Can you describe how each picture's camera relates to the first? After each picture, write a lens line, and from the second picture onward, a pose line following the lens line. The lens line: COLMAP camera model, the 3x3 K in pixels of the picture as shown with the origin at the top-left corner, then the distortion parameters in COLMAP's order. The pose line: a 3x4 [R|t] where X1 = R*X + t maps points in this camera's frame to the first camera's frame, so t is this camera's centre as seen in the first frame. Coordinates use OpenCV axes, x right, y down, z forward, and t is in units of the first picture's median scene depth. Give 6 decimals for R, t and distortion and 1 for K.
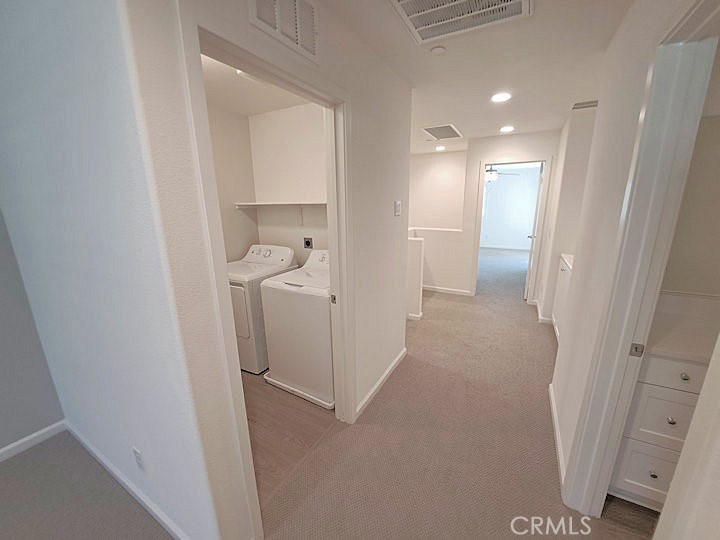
lens RADIAL K [[286.9, 0, 360.5], [0, 286.9, 270.8], [0, 0, 1]] dist [-0.014099, -0.000009]
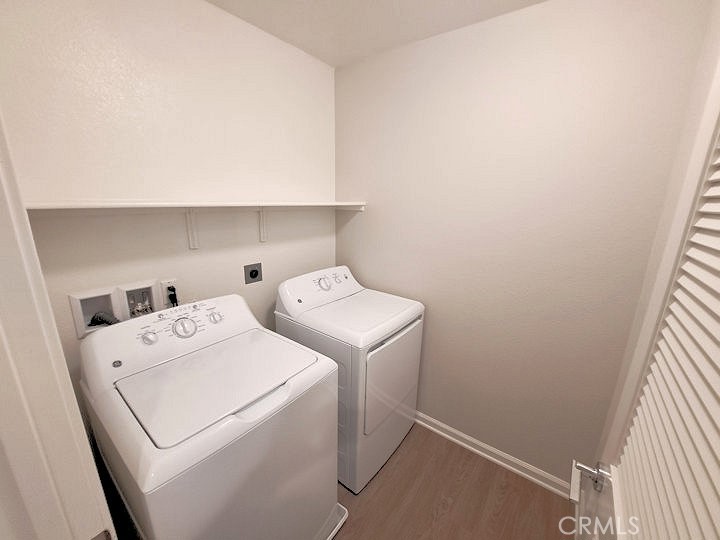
lens RADIAL K [[286.9, 0, 360.2], [0, 286.9, 271.8], [0, 0, 1]] dist [-0.014099, -0.000009]
pose [[0.142232, -0.230834, 0.962541, -0.689426], [0.212236, 0.956923, 0.198125, -0.166613], [-0.966812, 0.176107, 0.185097, 0.702557]]
